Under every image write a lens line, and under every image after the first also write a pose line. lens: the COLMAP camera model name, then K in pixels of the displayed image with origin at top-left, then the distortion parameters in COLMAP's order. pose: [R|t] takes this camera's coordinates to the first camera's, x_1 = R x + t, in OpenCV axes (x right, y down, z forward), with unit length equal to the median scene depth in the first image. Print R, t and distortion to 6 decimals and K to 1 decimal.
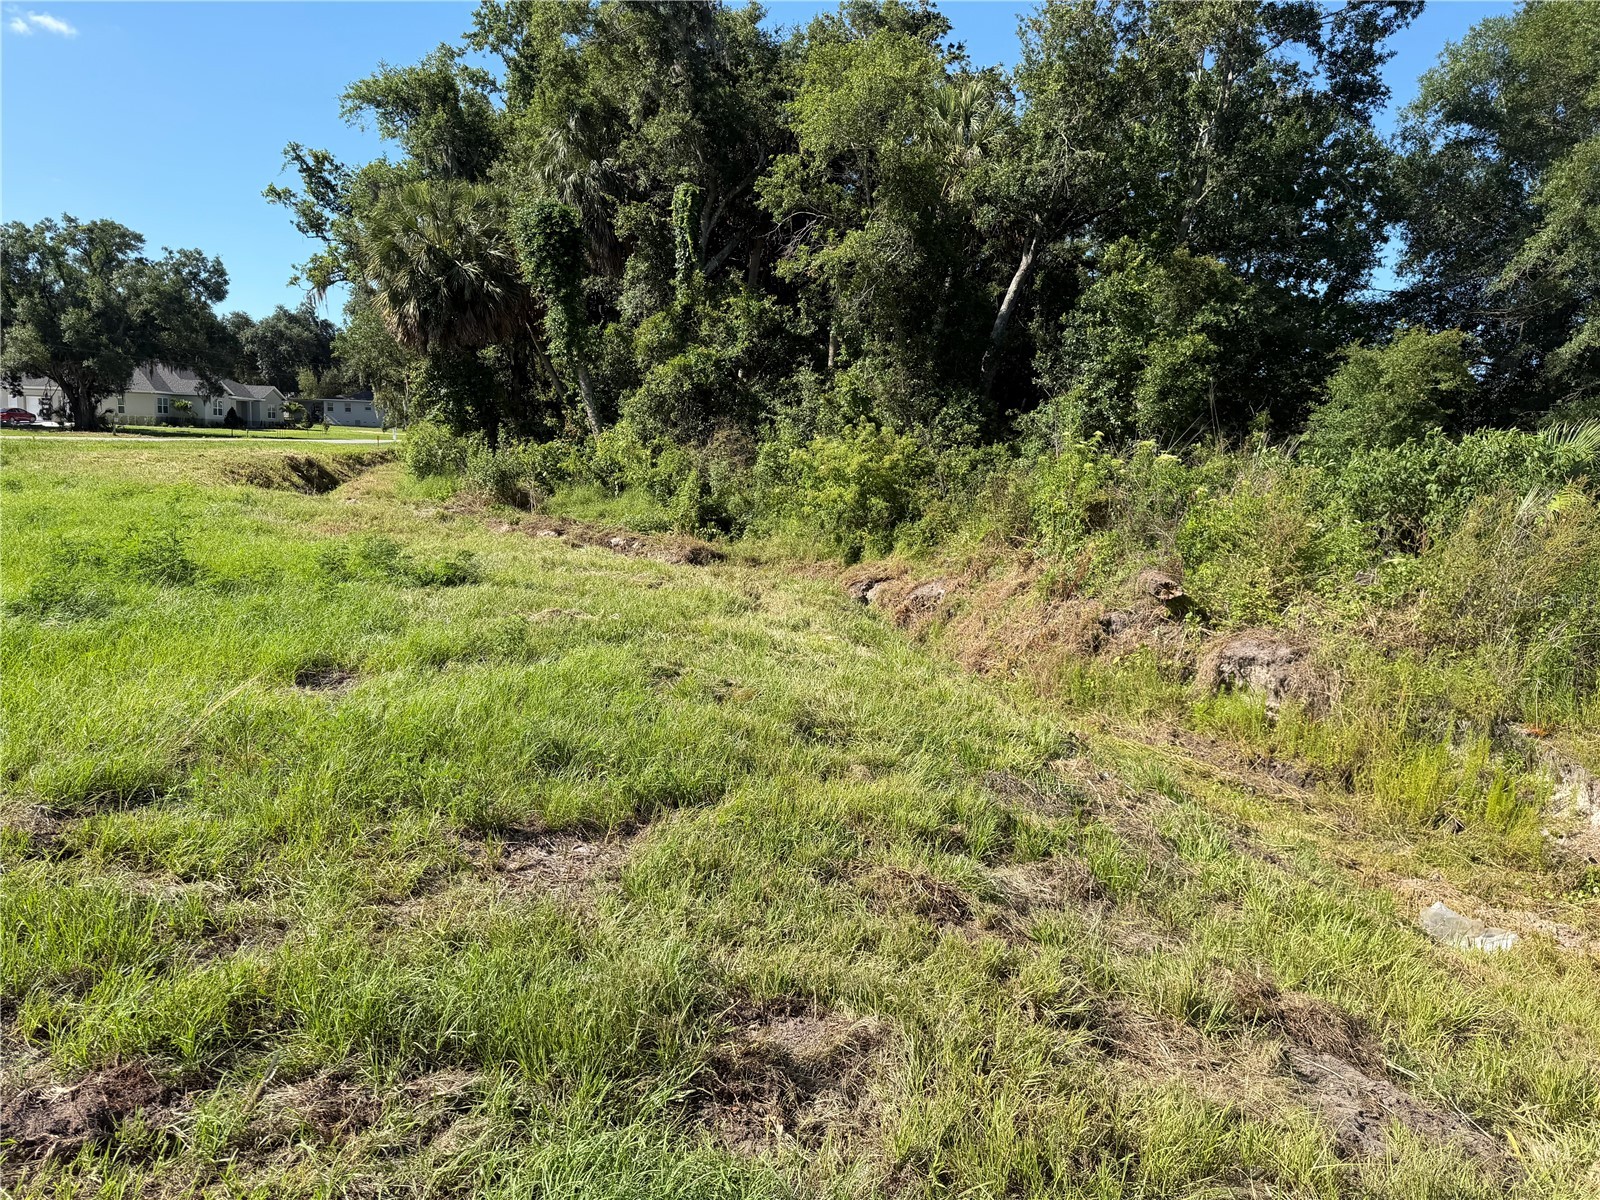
lens RADIAL K [[1187.4, 0, 809.3], [0, 1187.4, 563.6], [0, 0, 1]] dist [0.067927, -0.101822]
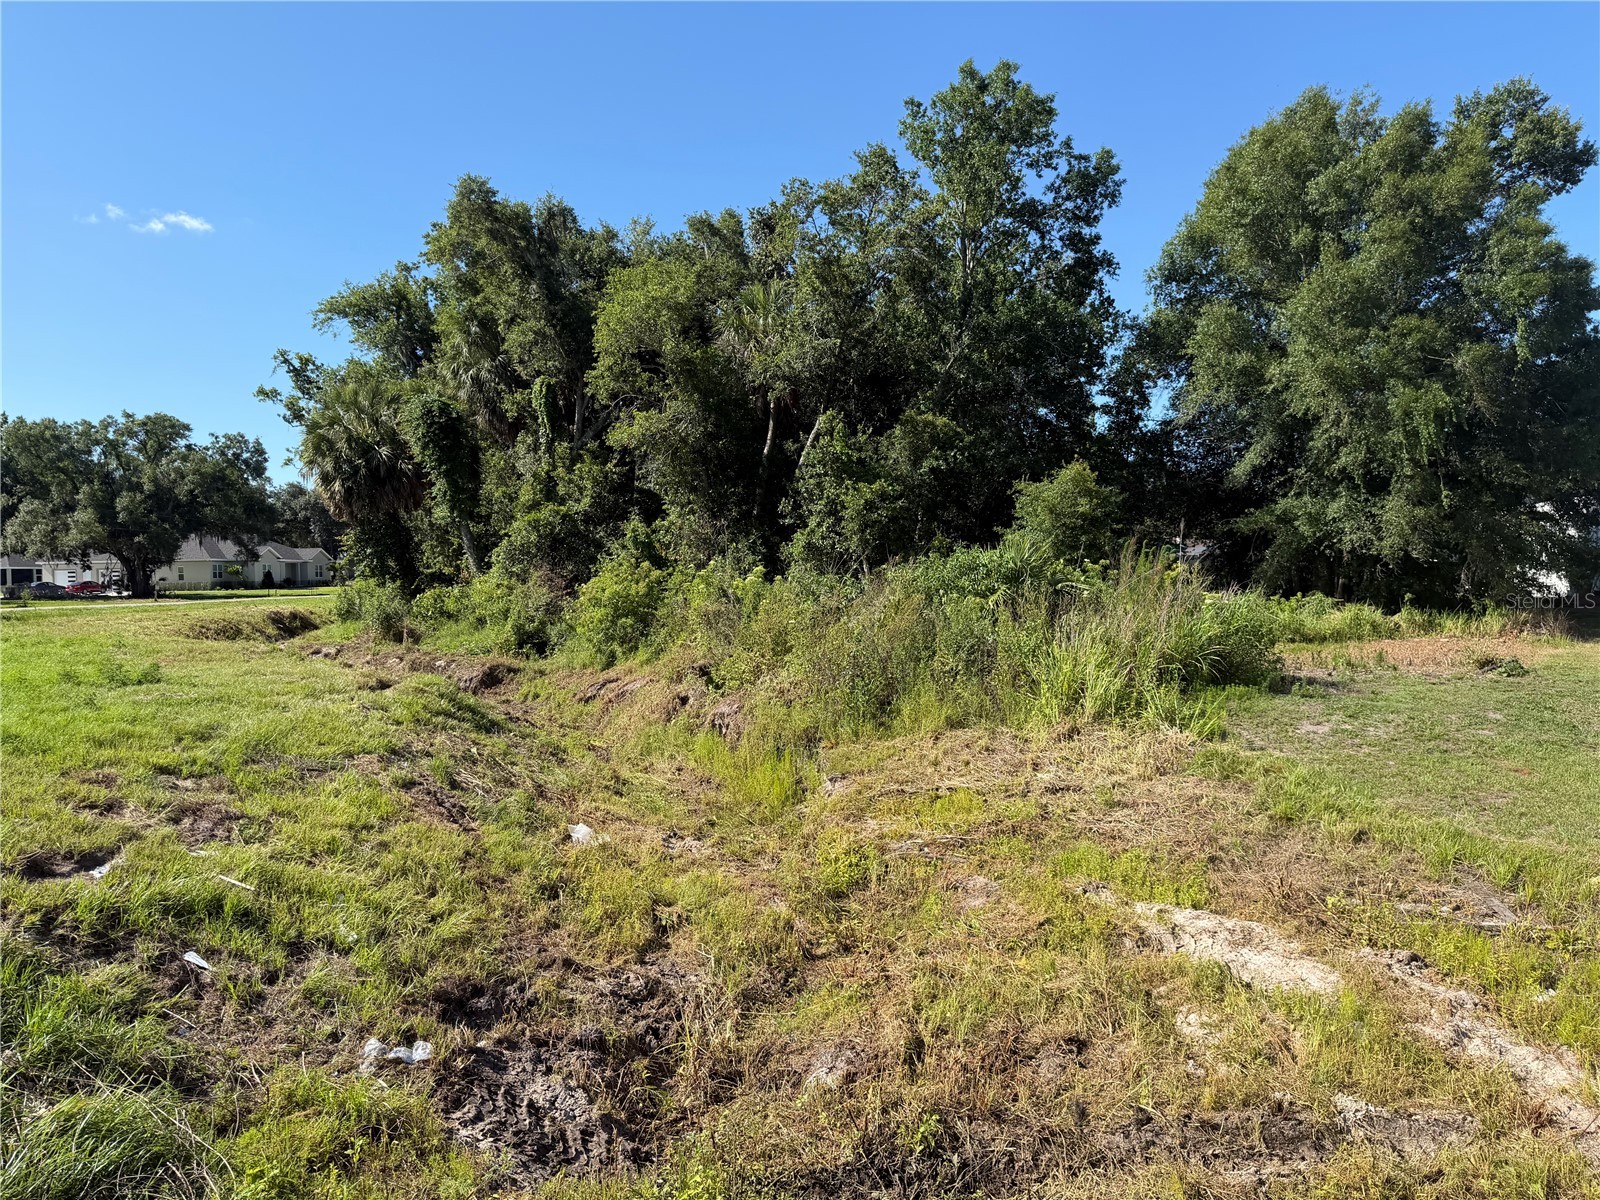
lens RADIAL K [[1187.4, 0, 840.2], [0, 1187.4, 597.4], [0, 0, 1]] dist [0.067927, -0.101822]
pose [[0.997124, -0.055162, -0.051970, 0.181608], [0.050967, 0.995583, -0.078845, 0.018800], [0.056090, 0.075970, 0.995531, -0.146420]]
